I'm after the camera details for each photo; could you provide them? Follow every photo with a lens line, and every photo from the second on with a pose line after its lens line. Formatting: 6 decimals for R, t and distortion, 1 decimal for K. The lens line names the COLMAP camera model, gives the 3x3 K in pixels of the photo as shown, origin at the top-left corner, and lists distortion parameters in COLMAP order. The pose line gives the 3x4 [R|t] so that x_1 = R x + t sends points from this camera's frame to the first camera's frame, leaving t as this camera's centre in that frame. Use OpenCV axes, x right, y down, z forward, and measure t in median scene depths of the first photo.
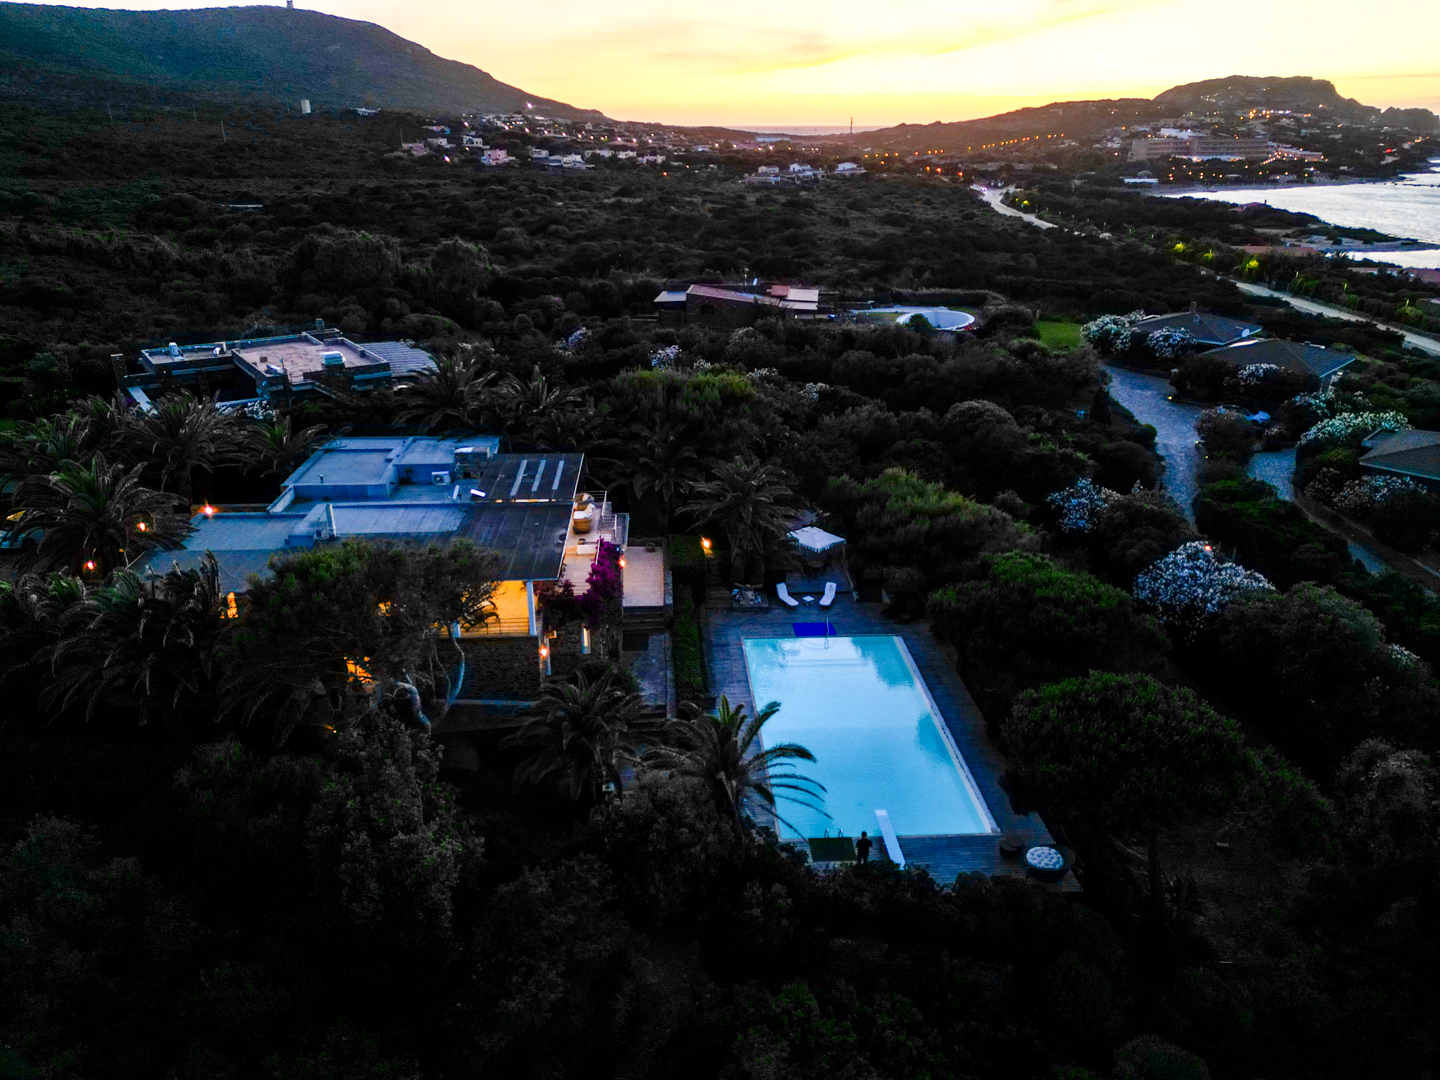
lens RADIAL K [[1002.8, 0, 720.0], [0, 1002.8, 540.0], [0, 0, 1]] dist [0.089934, -0.085334]
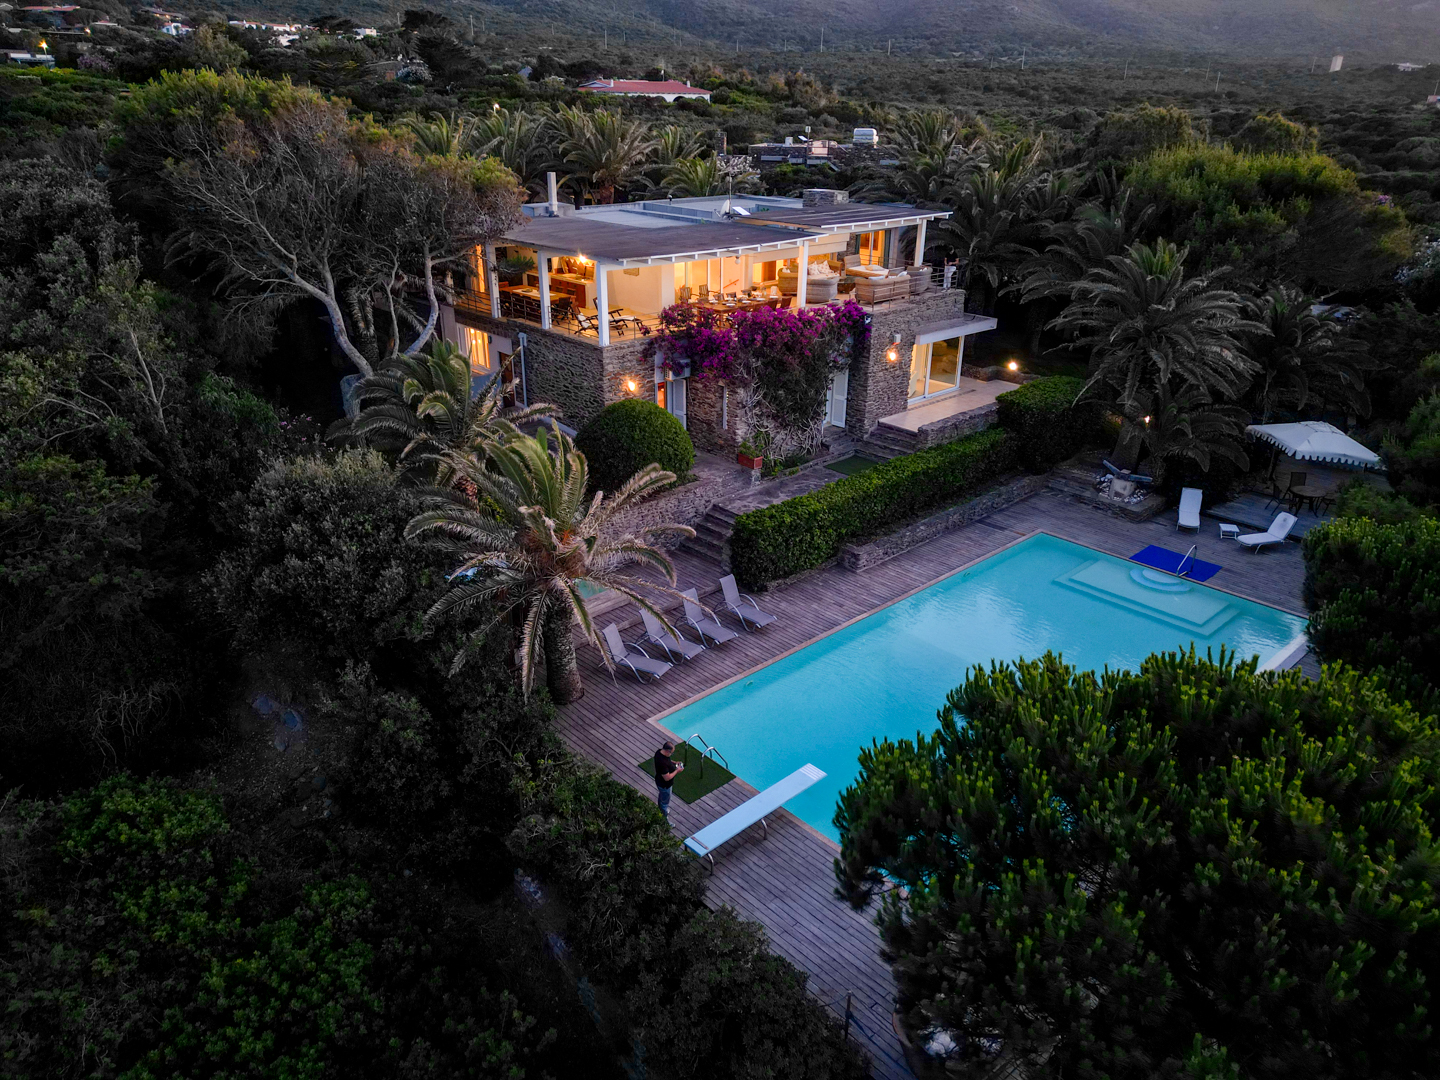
lens RADIAL K [[1002.8, 0, 720.0], [0, 1002.8, 540.0], [0, 0, 1]] dist [0.089934, -0.085334]
pose [[0.629296, 0.315506, -0.710241, 0.317412], [-0.306112, 0.940636, 0.146628, 0.068896], [0.714340, 0.125140, 0.688519, 0.413833]]
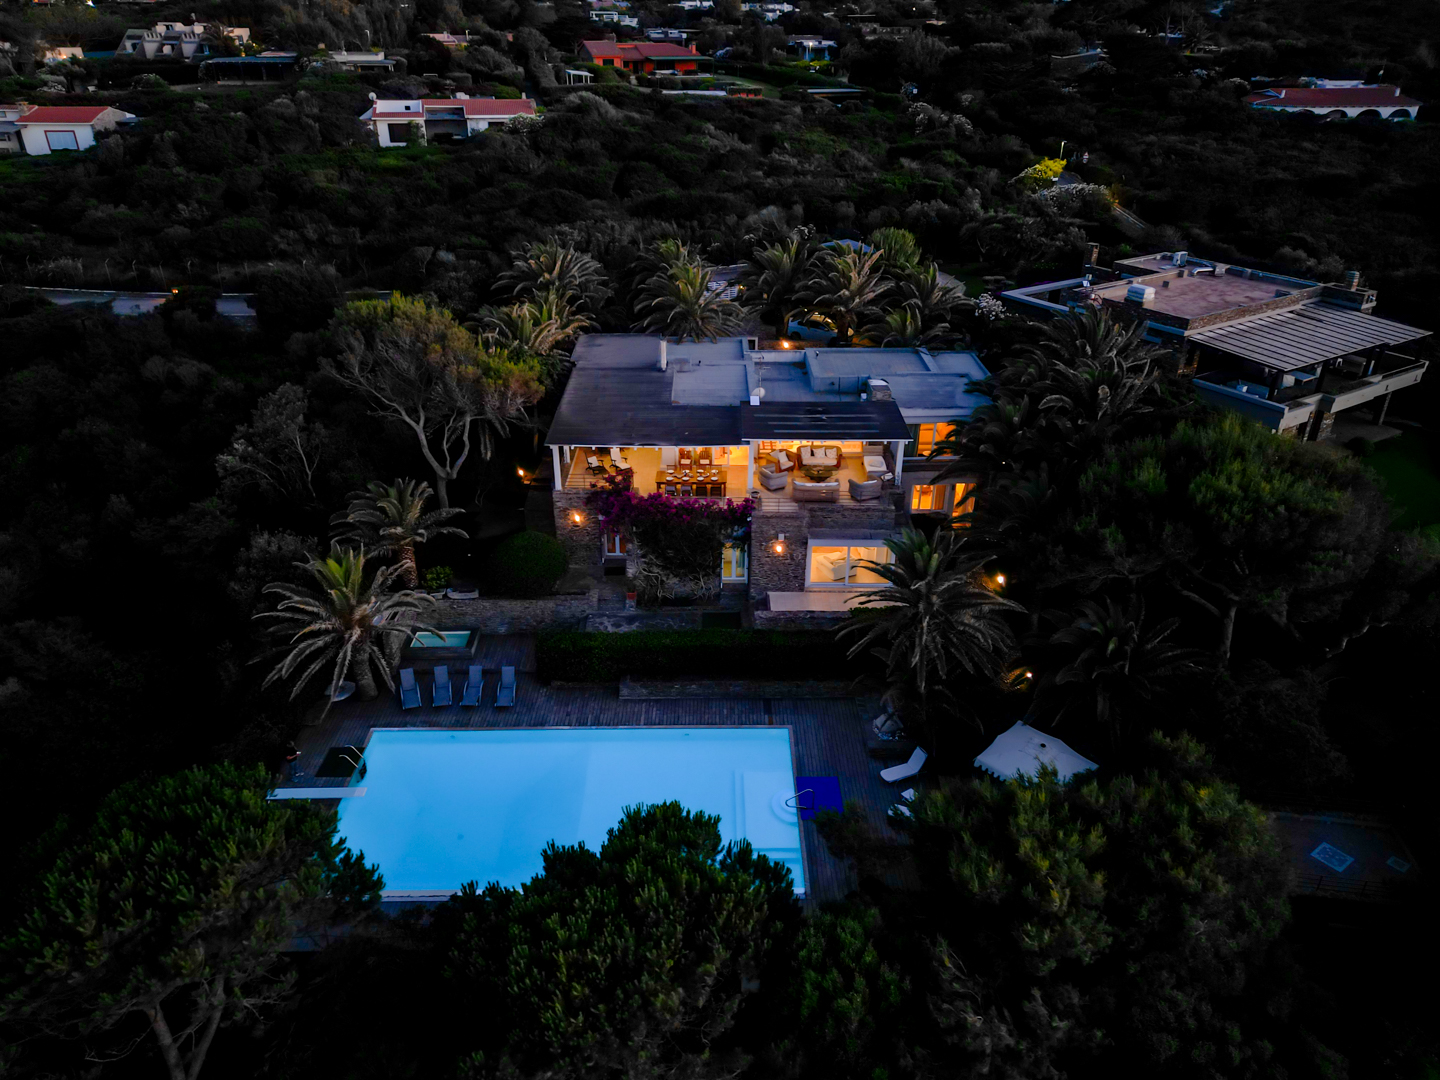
lens RADIAL K [[1002.8, 0, 720.0], [0, 1002.8, 540.0], [0, 0, 1]] dist [0.089934, -0.085334]
pose [[-0.057672, 0.467170, -0.882285, 0.586057], [-0.387195, 0.804114, 0.451088, -0.315568], [0.920192, 0.367632, 0.134511, 0.758151]]
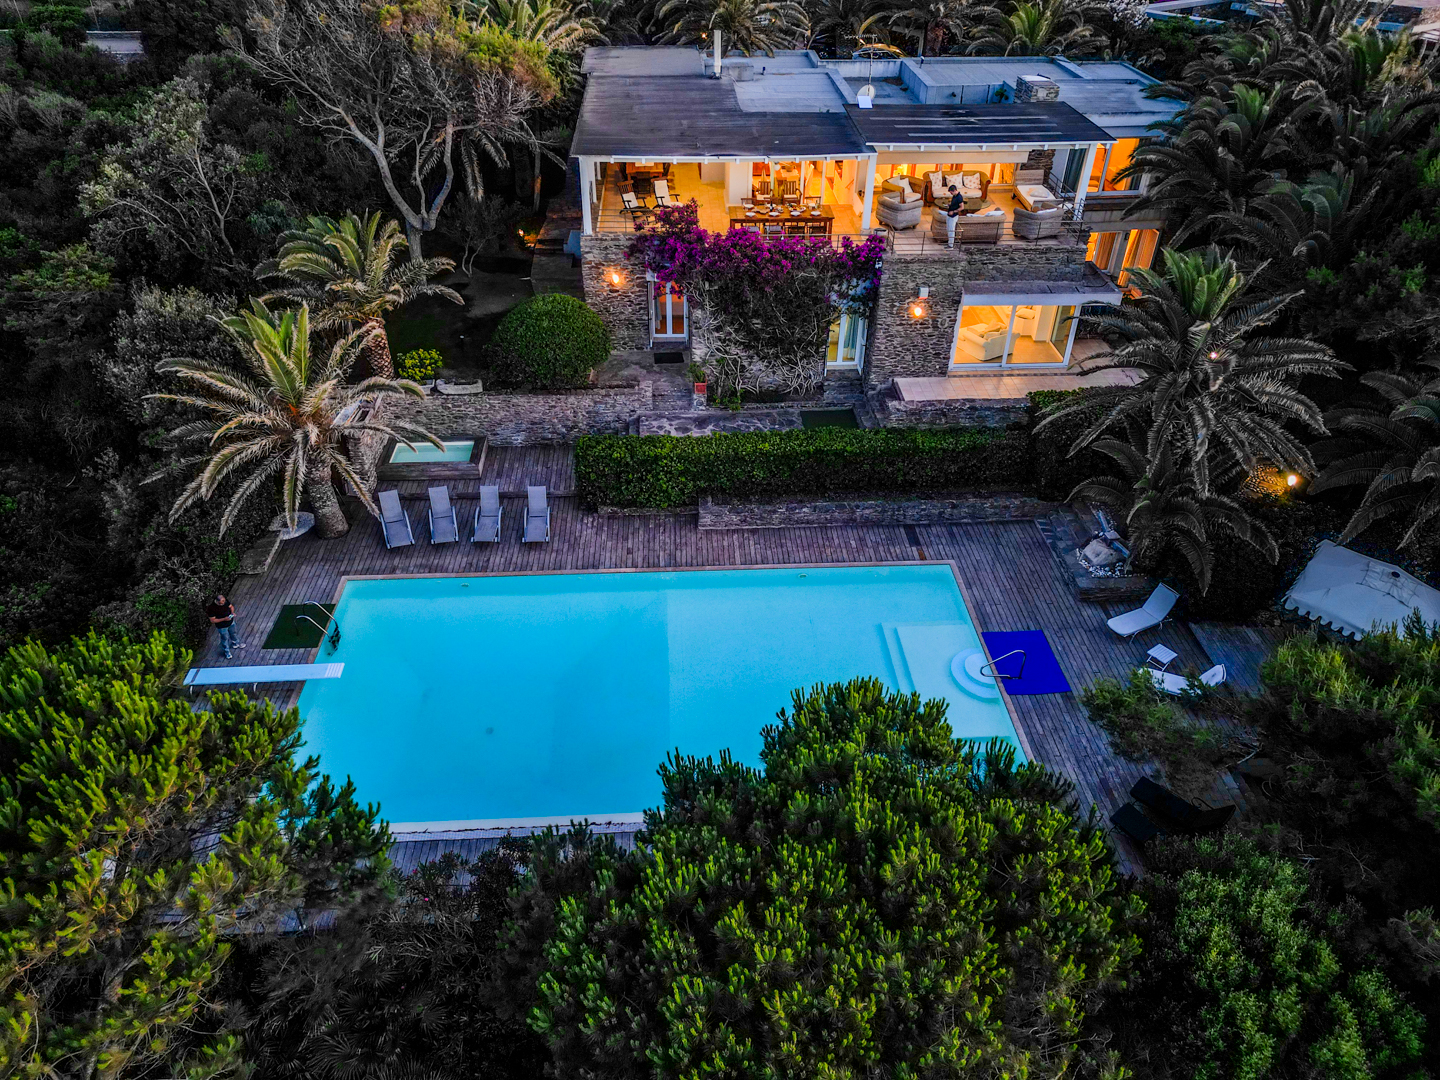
lens RADIAL K [[1002.8, 0, 720.0], [0, 1002.8, 540.0], [0, 0, 1]] dist [0.089934, -0.085334]
pose [[-0.013843, 0.588101, -0.808669, 0.412719], [-0.391573, 0.740964, 0.545566, -0.141402], [0.920043, 0.324205, 0.220028, 0.730828]]
